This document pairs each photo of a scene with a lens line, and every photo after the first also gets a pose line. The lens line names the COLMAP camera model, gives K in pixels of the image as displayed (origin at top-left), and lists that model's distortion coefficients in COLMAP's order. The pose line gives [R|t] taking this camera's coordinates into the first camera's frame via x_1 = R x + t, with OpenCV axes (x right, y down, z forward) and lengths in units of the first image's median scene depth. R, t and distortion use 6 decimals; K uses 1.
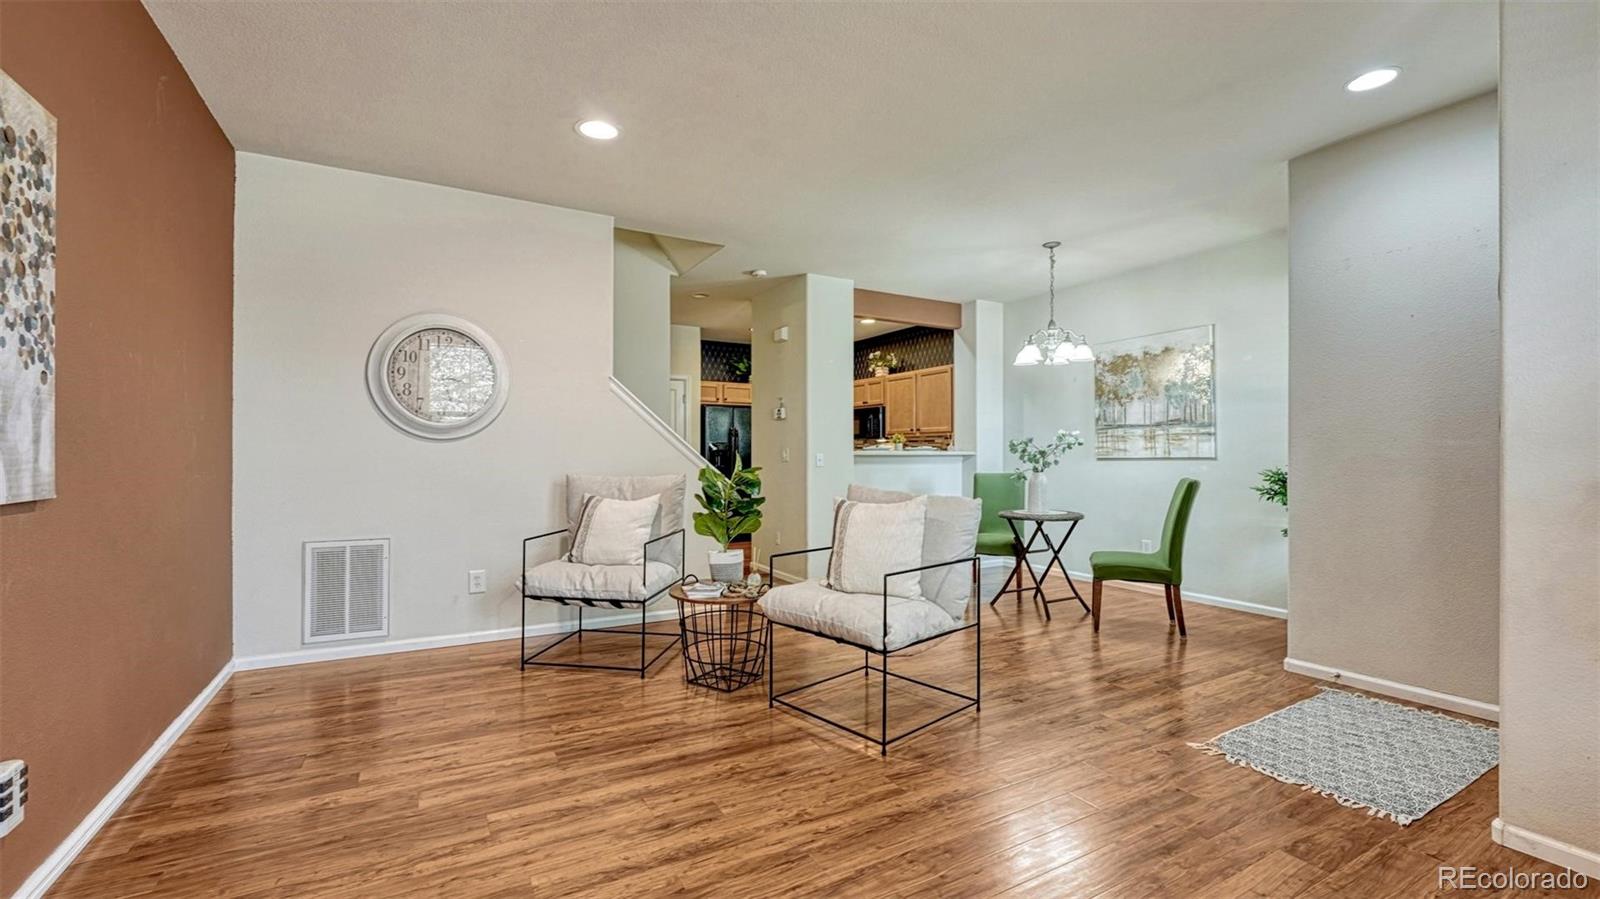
lens RADIAL K [[673.3, 0, 797.1], [0, 673.3, 449.9], [0, 0, 1]] dist [-0.013150, 0.002321]
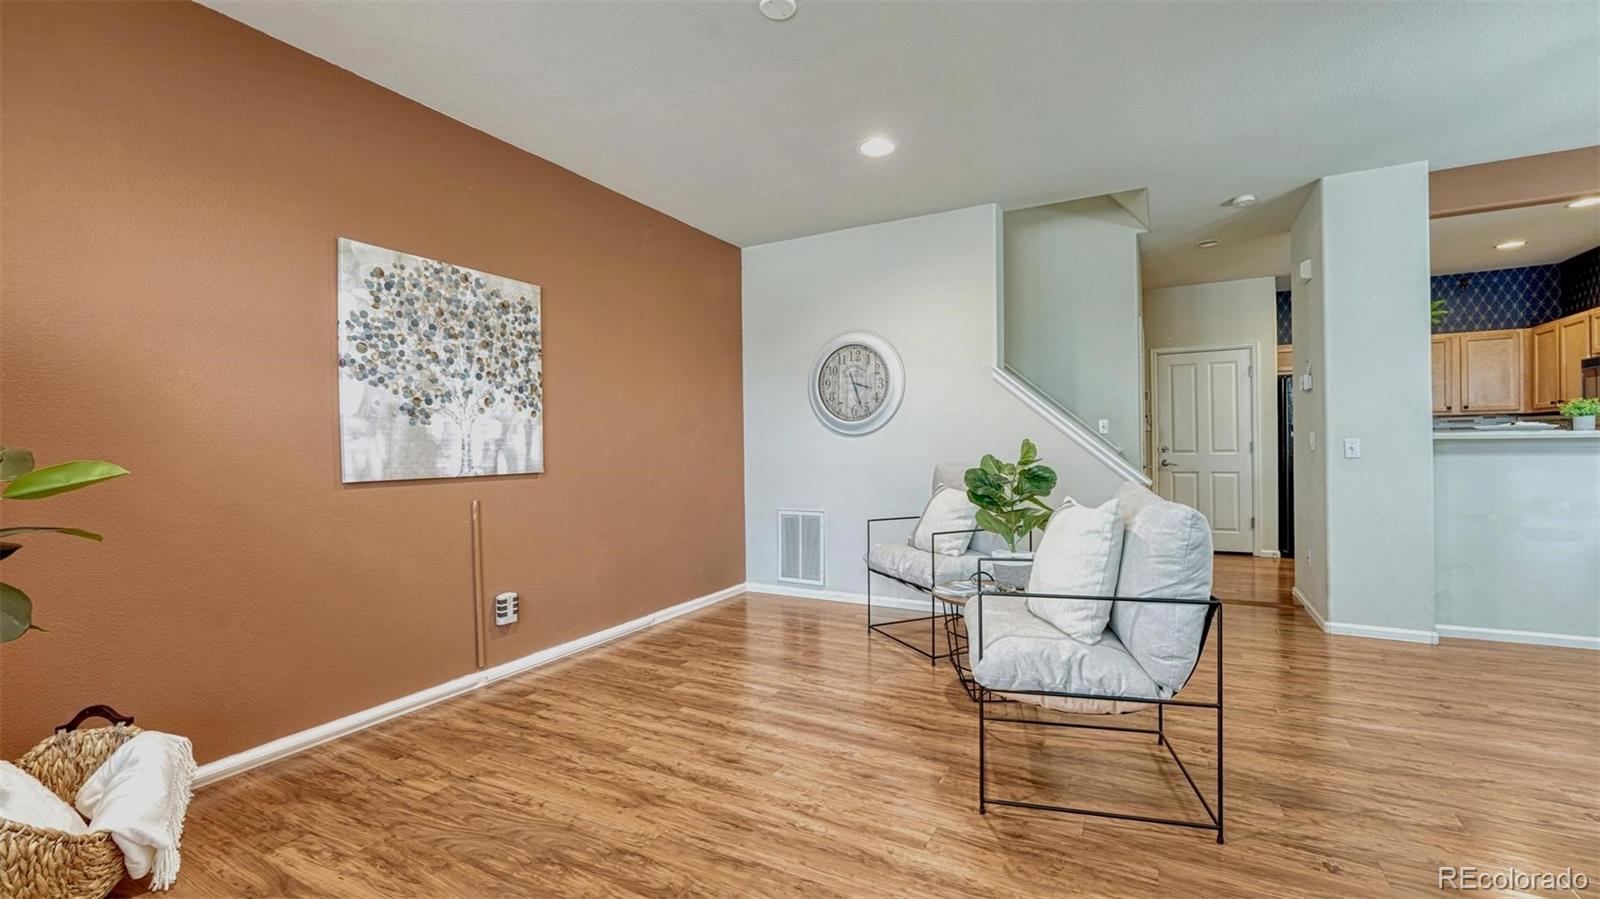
lens RADIAL K [[673.3, 0, 780.9], [0, 673.3, 447.3], [0, 0, 1]] dist [-0.013150, 0.002321]
pose [[0.518232, -0.009270, -0.855190, 0.365141], [0.019707, 0.999805, 0.001105, 0.002620], [0.855013, -0.017426, 0.518314, 0.196629]]
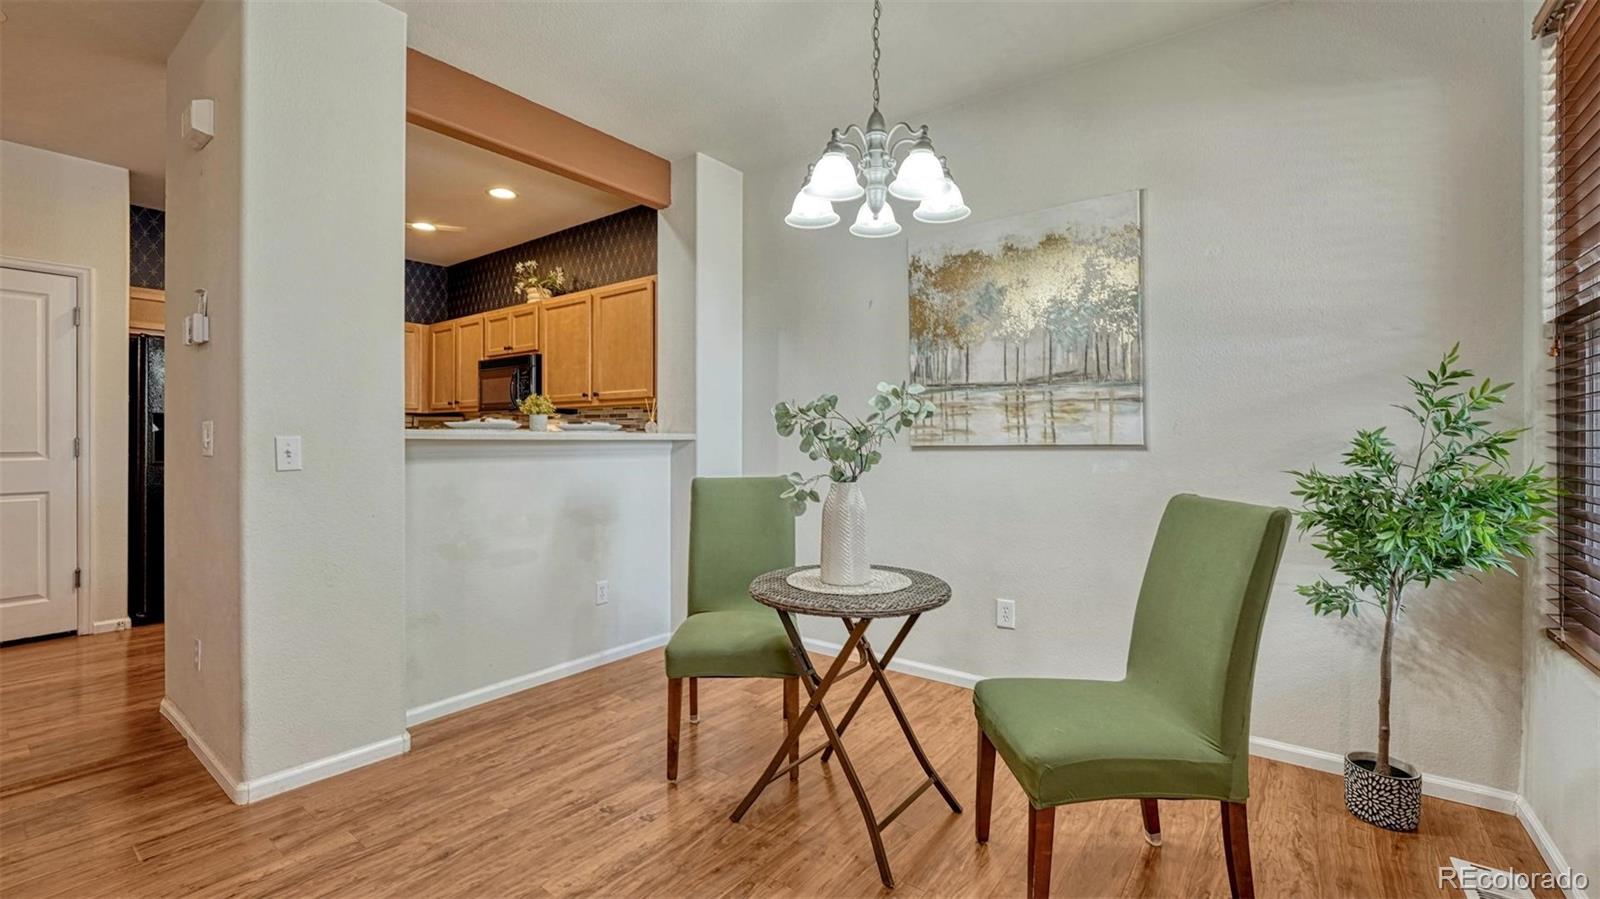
lens RADIAL K [[673.3, 0, 801.3], [0, 673.3, 441.8], [0, 0, 1]] dist [-0.013150, 0.002321]
pose [[0.916644, -0.000722, 0.399704, 0.174191], [-0.003419, 0.999948, 0.009647, 0.005123], [-0.399690, -0.010210, 0.916593, 0.643666]]
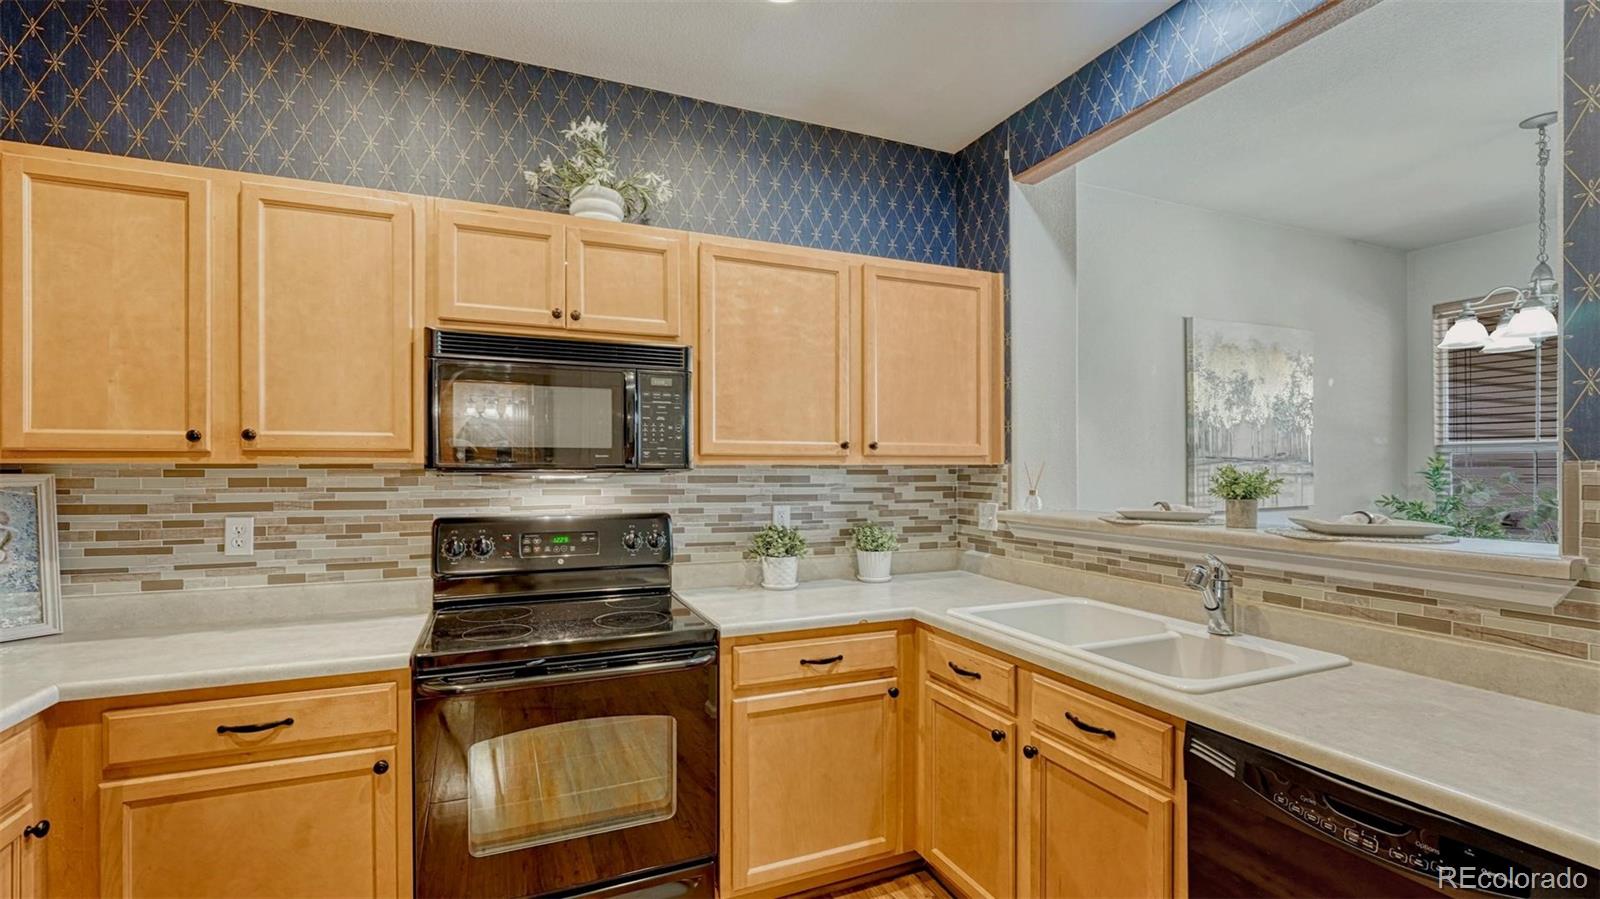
lens RADIAL K [[673.3, 0, 807.8], [0, 673.3, 469.5], [0, 0, 1]] dist [-0.013150, 0.002321]
pose [[0.112089, -0.002621, 0.993695, -0.206759], [-0.003514, 0.999989, 0.003034, -0.030668], [-0.993692, -0.003832, 0.112078, 1.524738]]
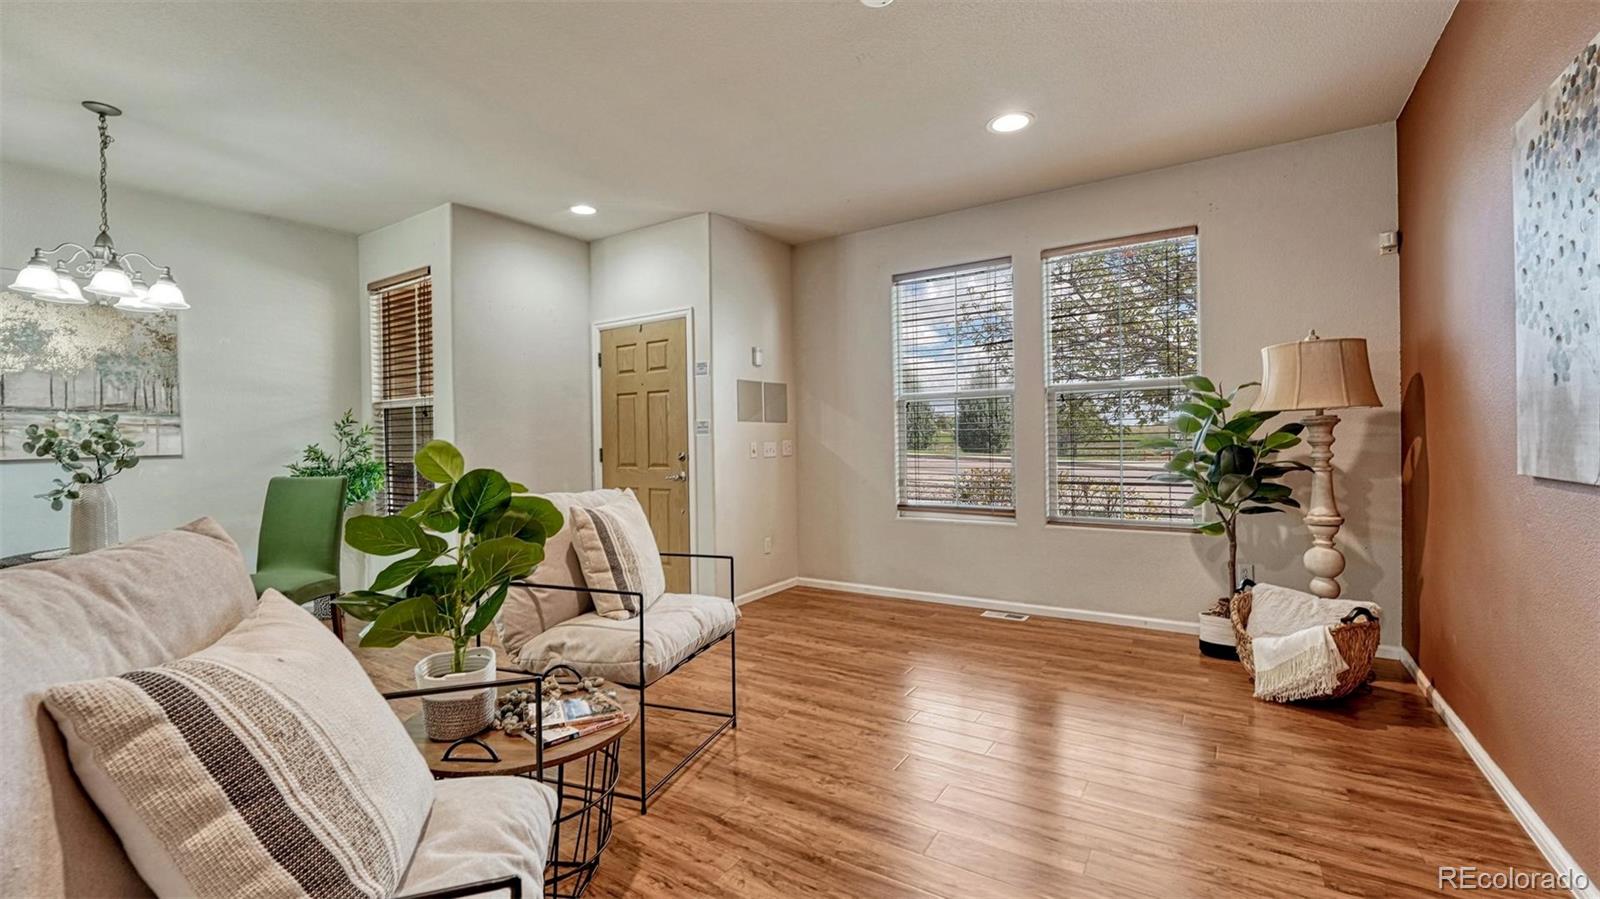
lens RADIAL K [[673.3, 0, 787.7], [0, 673.3, 447.3], [0, 0, 1]] dist [-0.013150, 0.002321]
pose [[-0.454275, -0.003250, 0.890856, -0.445107], [0.009320, 0.999921, 0.008400, 0.002271], [-0.890813, 0.012119, -0.454209, 0.730170]]
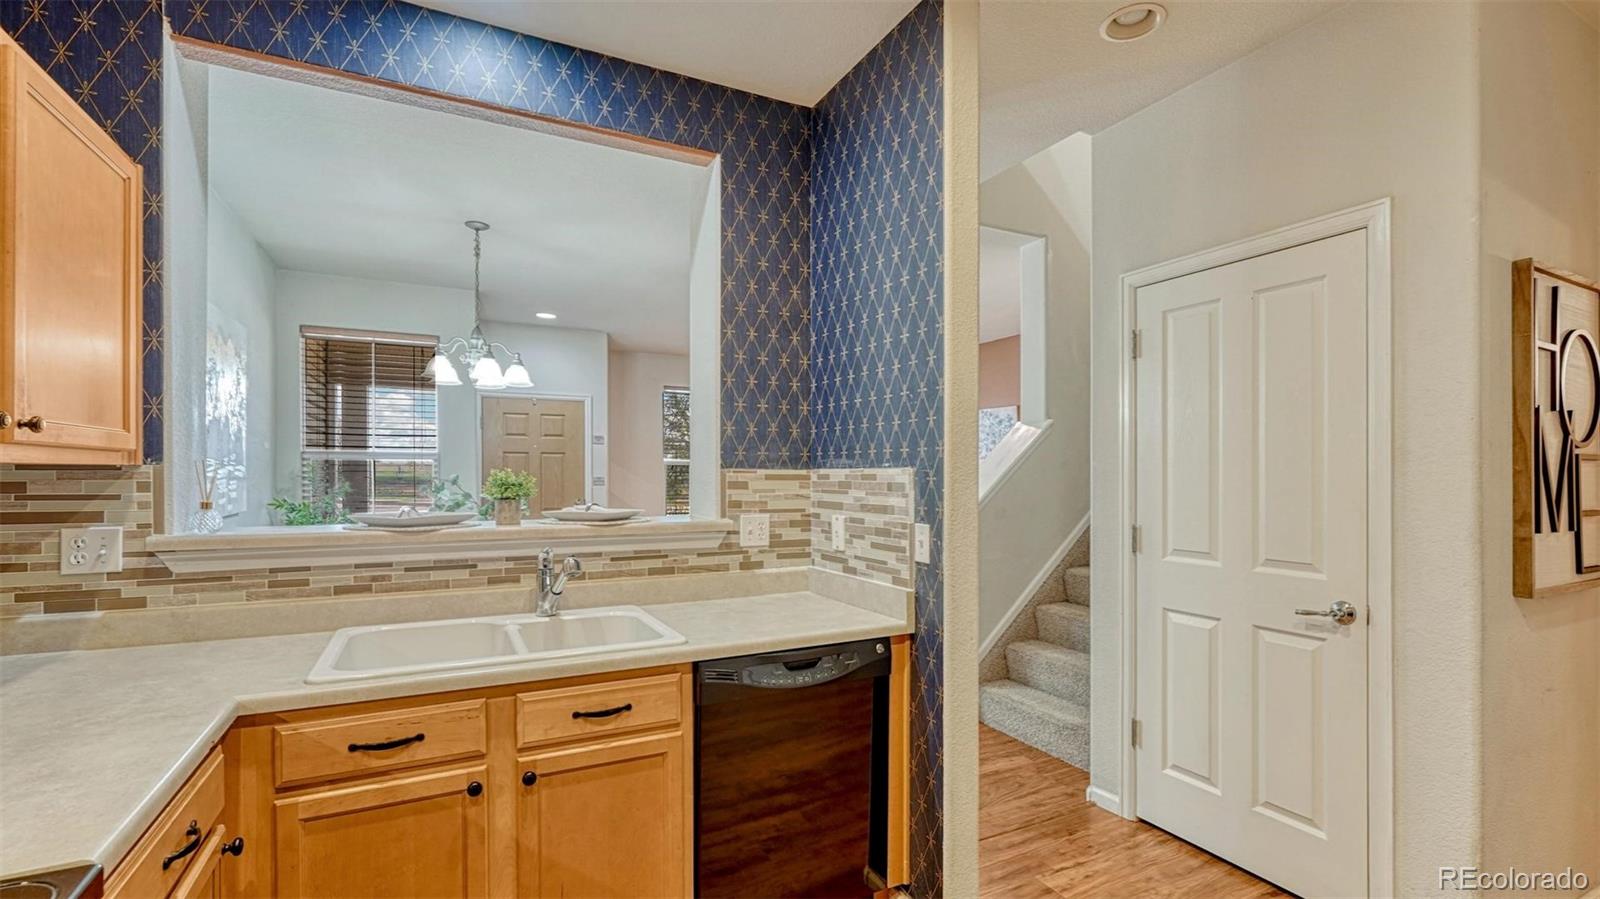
lens RADIAL K [[673.3, 0, 803.6], [0, 673.3, 466.0], [0, 0, 1]] dist [-0.013150, 0.002321]
pose [[-0.996903, -0.000868, 0.078632, -0.014921], [-0.002121, 0.999872, -0.015852, -0.028208], [-0.078608, -0.015970, -0.996778, 1.747519]]
